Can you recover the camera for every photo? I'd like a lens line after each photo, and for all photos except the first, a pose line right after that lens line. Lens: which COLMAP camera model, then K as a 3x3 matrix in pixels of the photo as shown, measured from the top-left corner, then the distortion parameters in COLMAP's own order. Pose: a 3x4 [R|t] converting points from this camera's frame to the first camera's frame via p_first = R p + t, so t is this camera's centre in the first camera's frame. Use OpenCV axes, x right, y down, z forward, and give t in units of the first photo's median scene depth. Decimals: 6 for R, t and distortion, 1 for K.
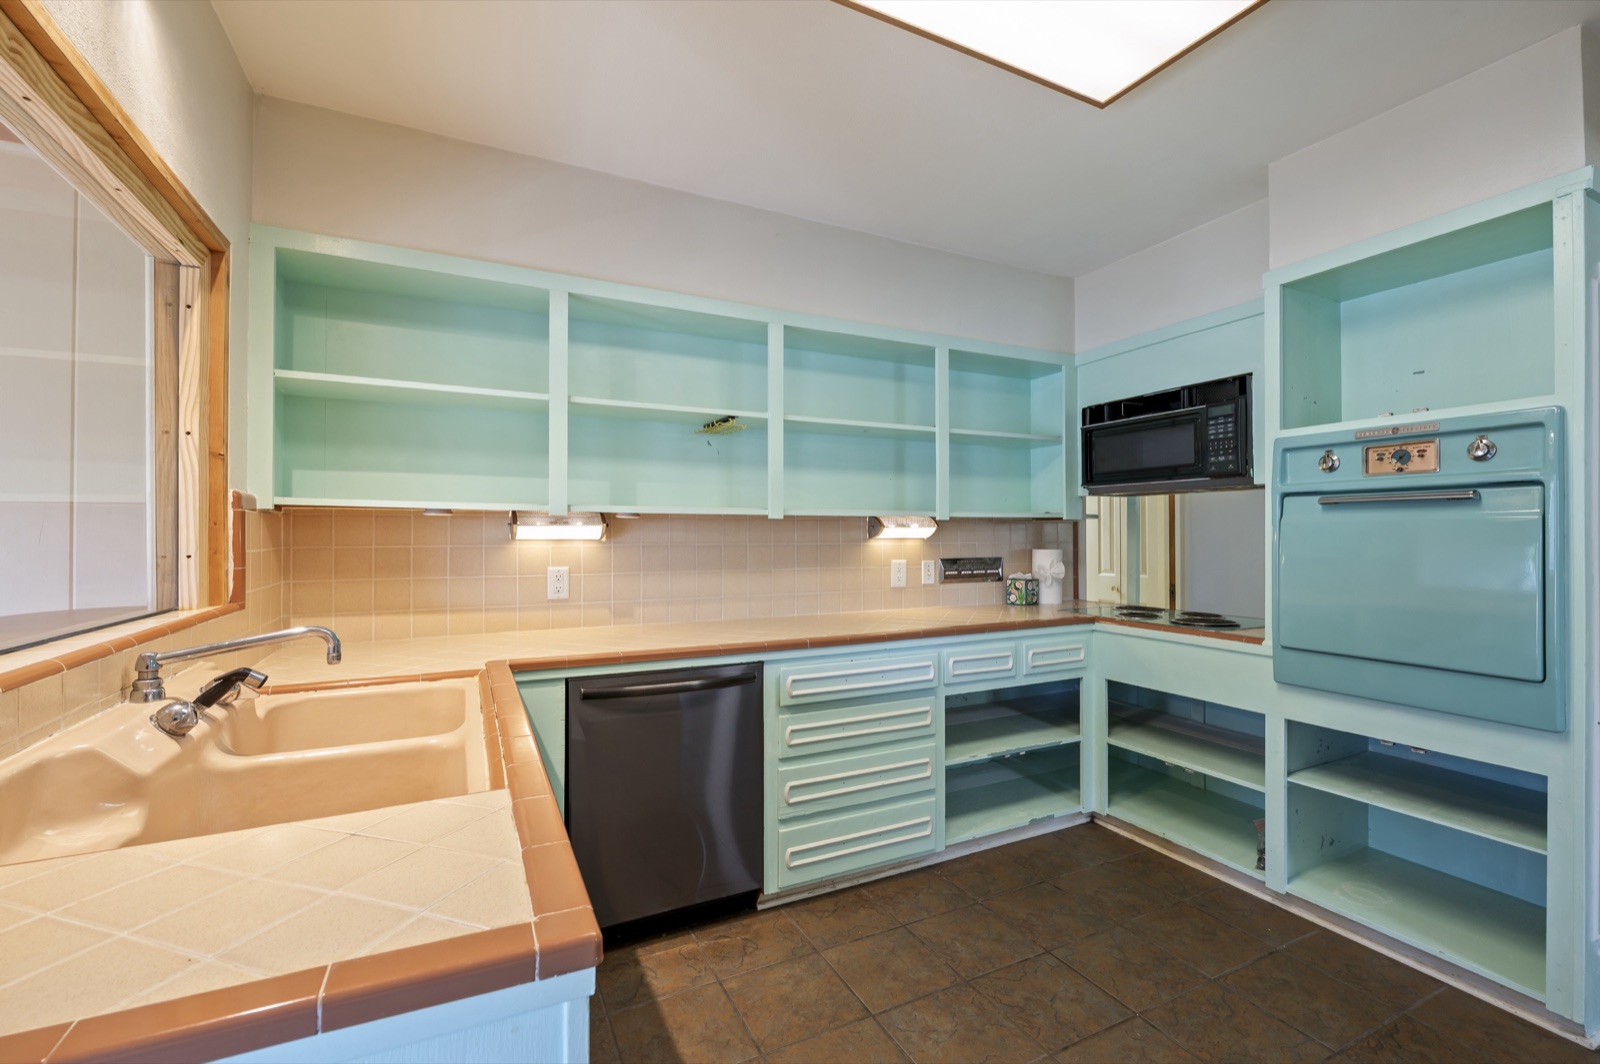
lens RADIAL K [[684.2, 0, 806.6], [0, 684.2, 530.3], [0, 0, 1]] dist [-0.005198, -0.000683]
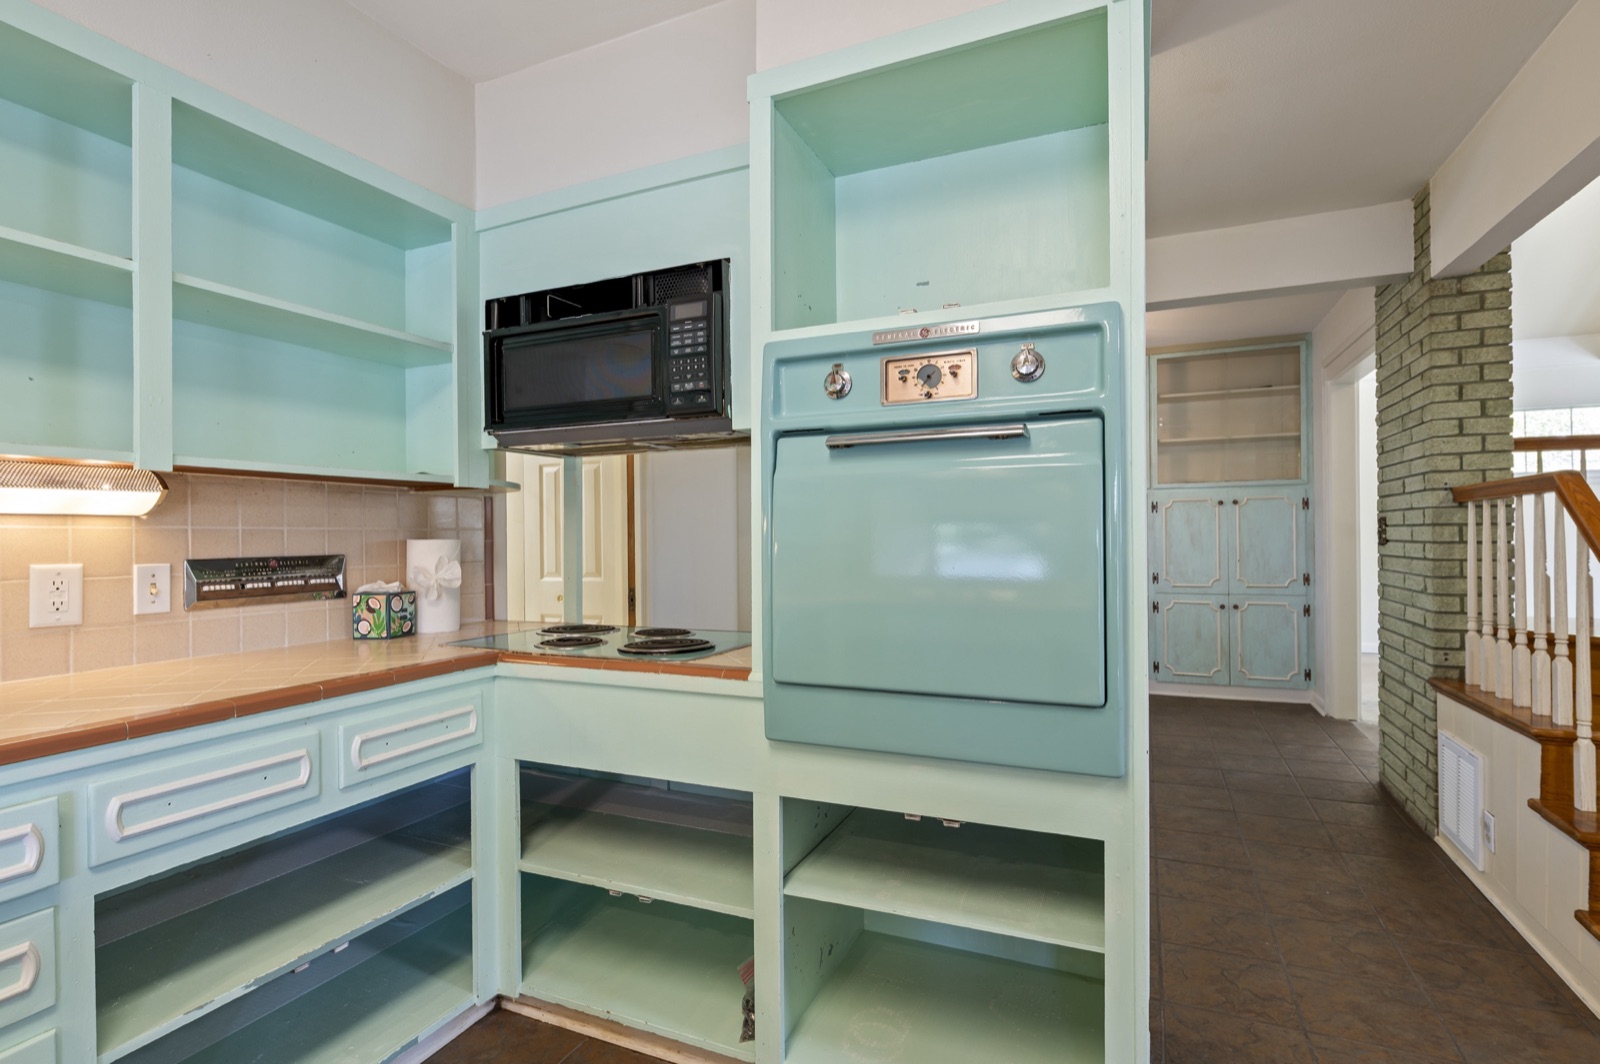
lens RADIAL K [[768.8, 0, 810.3], [0, 768.8, 533.2], [0, 0, 1]] dist [-0.009743, -0.000283]
pose [[0.764129, -0.003820, 0.645052, 0.237331], [0.003978, 0.999991, 0.001210, 0.031242], [-0.645051, 0.001641, 0.764138, 0.390204]]
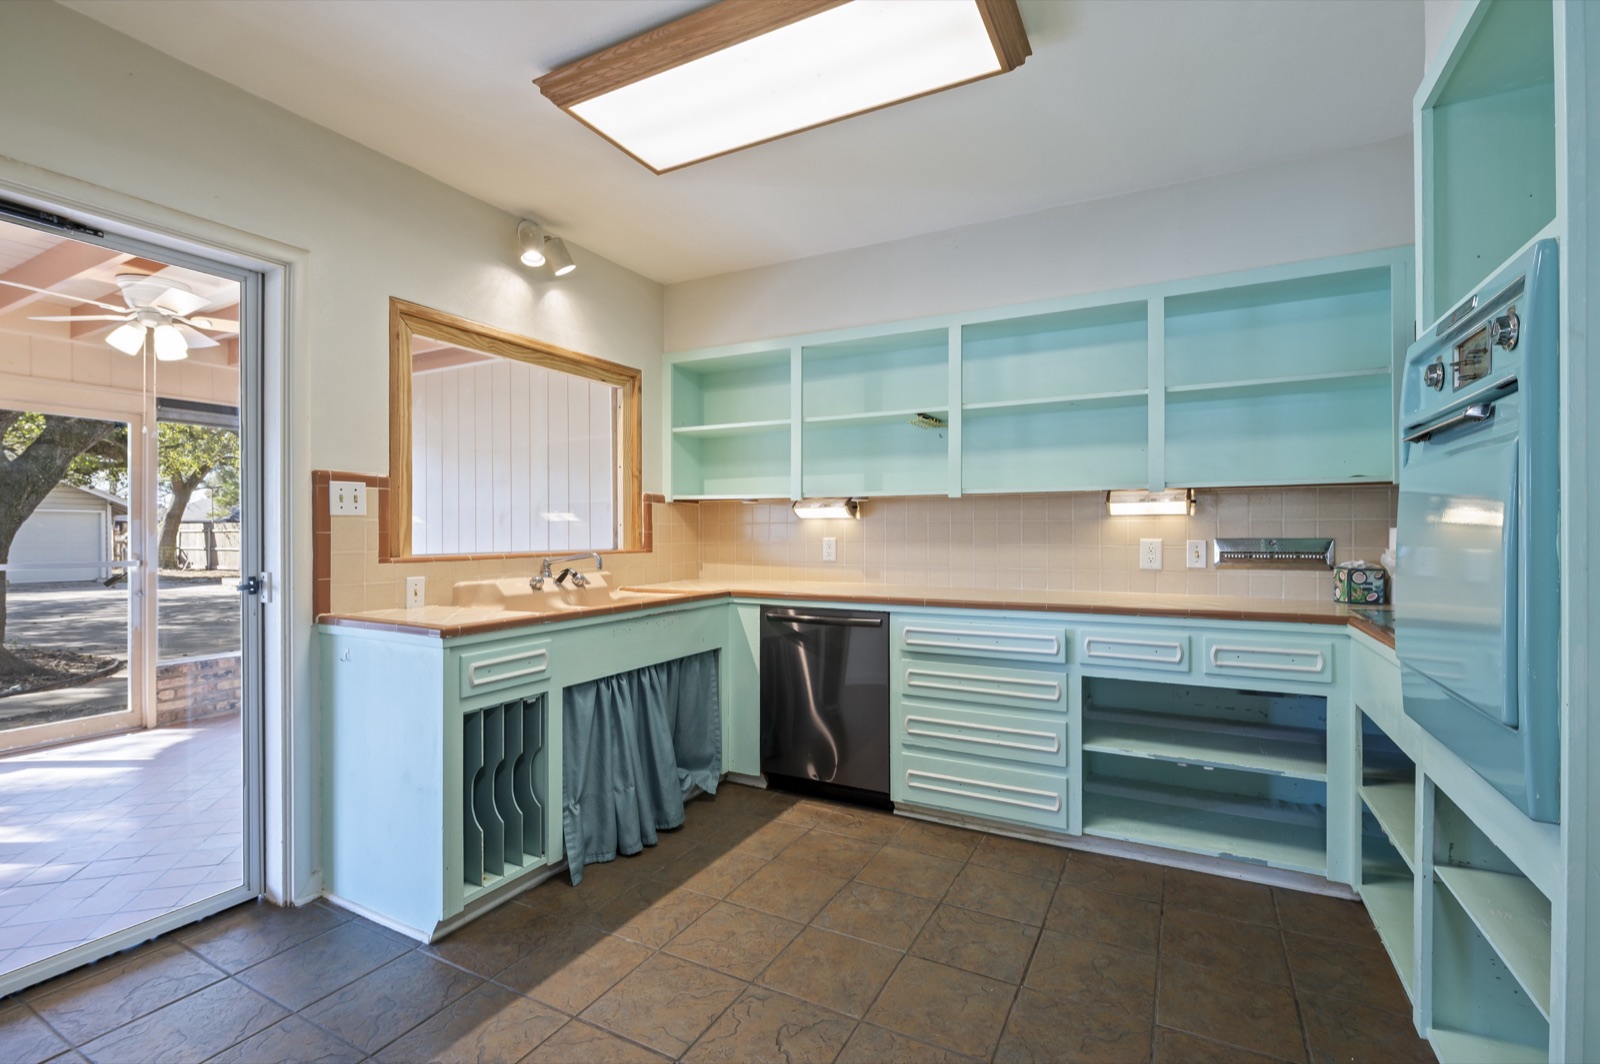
lens RADIAL K [[714.8, 0, 810.4], [0, 714.8, 534.8], [0, 0, 1]] dist [-0.007056, -0.001248]
pose [[0.585530, 0.004071, -0.810640, 0.791593], [0.006172, 0.999936, 0.009480, 0.033283], [0.810627, -0.010554, 0.585468, 0.110803]]
